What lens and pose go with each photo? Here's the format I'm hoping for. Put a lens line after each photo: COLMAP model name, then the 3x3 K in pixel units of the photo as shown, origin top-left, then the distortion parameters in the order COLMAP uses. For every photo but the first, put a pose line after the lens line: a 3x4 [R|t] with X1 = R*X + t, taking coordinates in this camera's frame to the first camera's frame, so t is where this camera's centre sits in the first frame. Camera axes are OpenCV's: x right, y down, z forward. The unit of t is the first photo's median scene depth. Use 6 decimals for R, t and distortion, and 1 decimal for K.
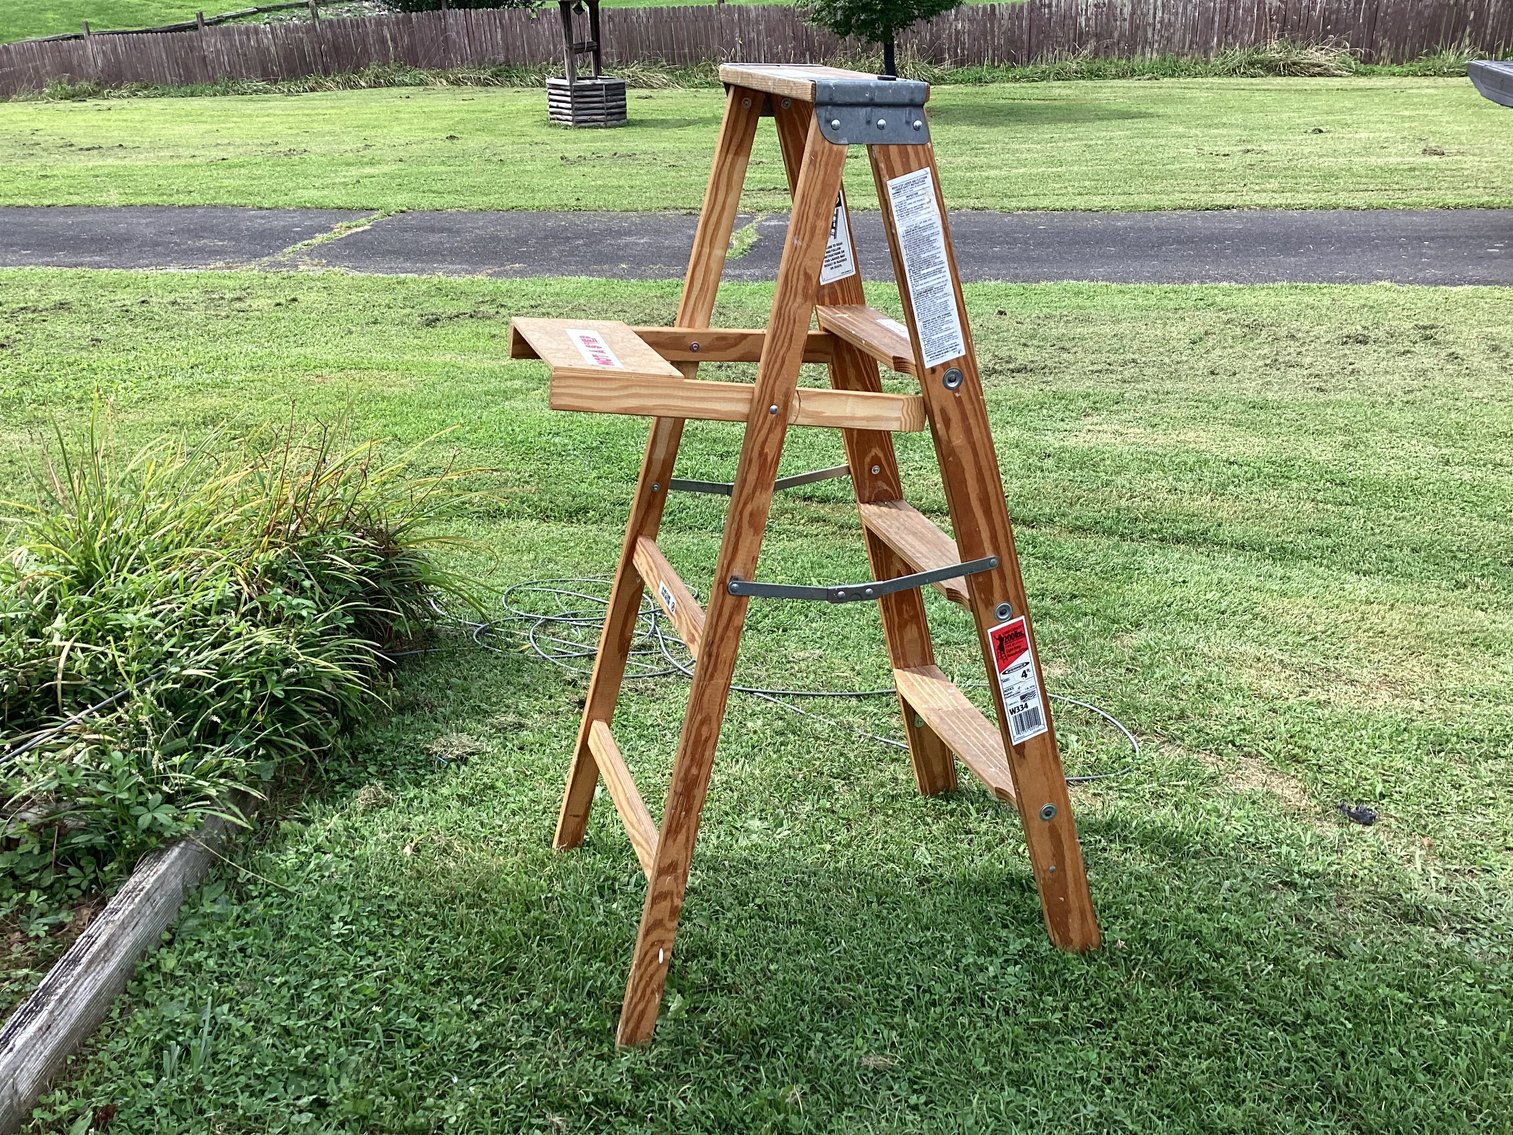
lens RADIAL K [[1346.2, 0, 743.1], [0, 1346.2, 563.6], [0, 0, 1]] dist [0.103464, -0.192079]
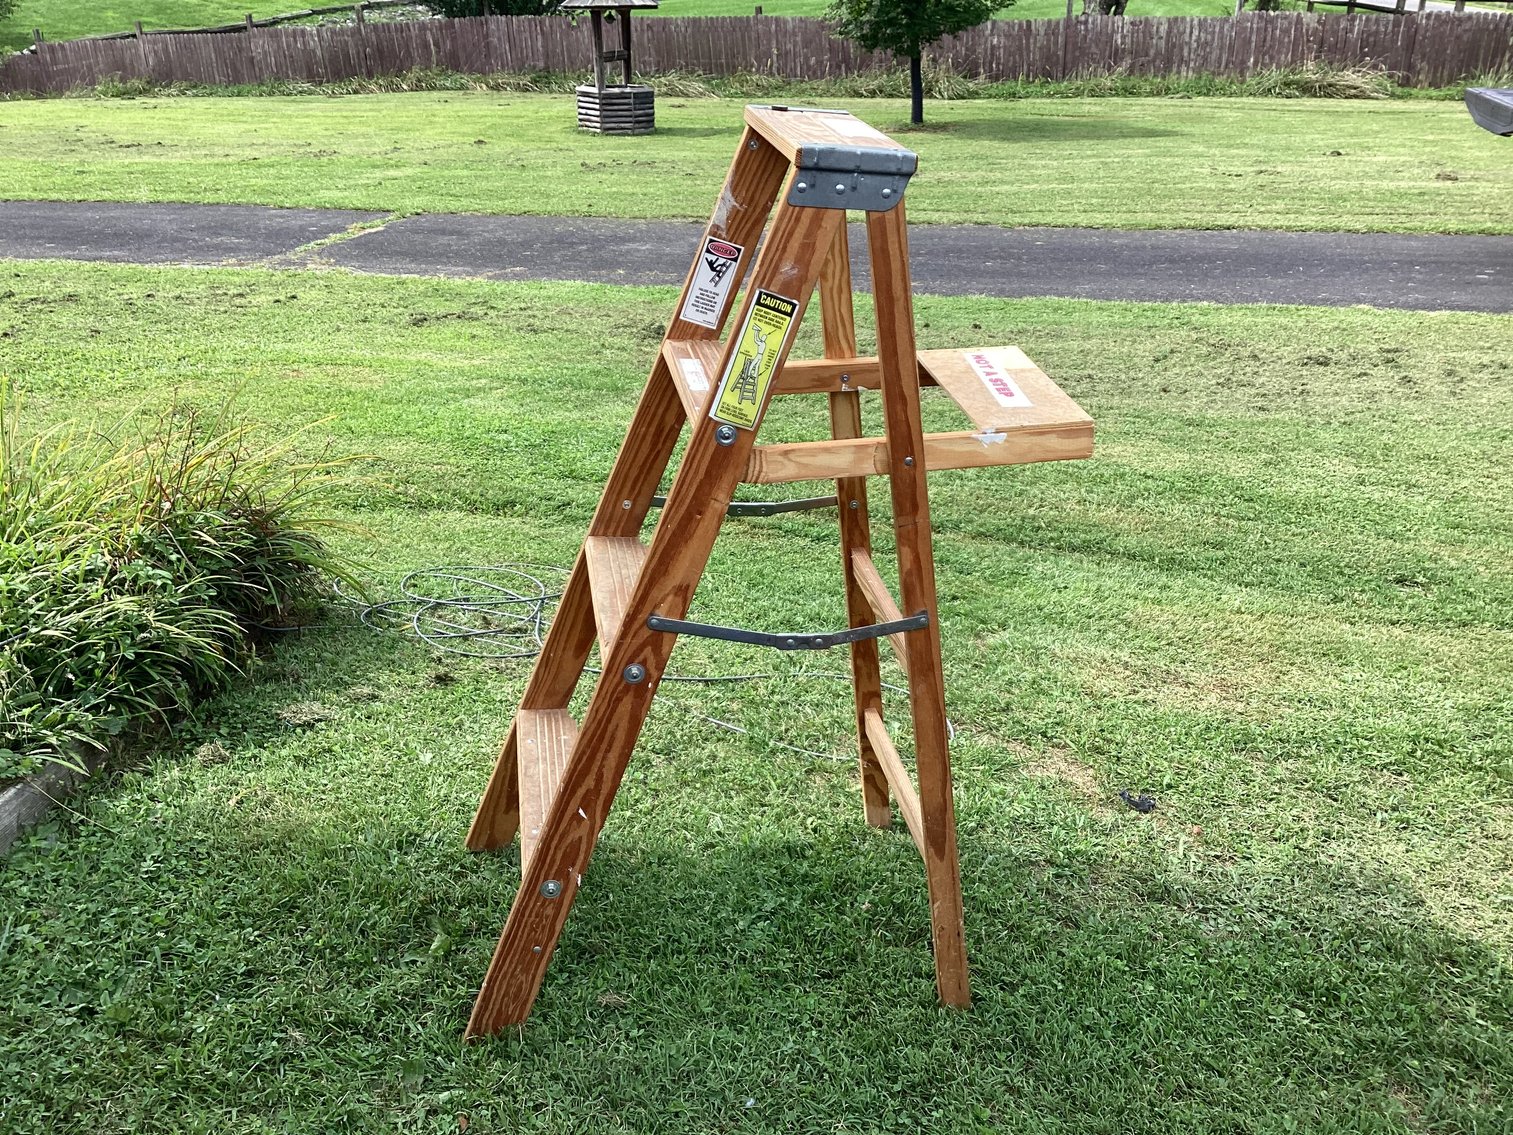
lens RADIAL K [[1346.2, 0, 743.1], [0, 1346.2, 563.6], [0, 0, 1]] dist [0.103464, -0.192079]
pose [[0.999101, 0.029662, -0.030300, 0.093108], [-0.029837, 0.999540, -0.005353, 0.006839], [0.030127, 0.006252, 0.999527, -0.039210]]
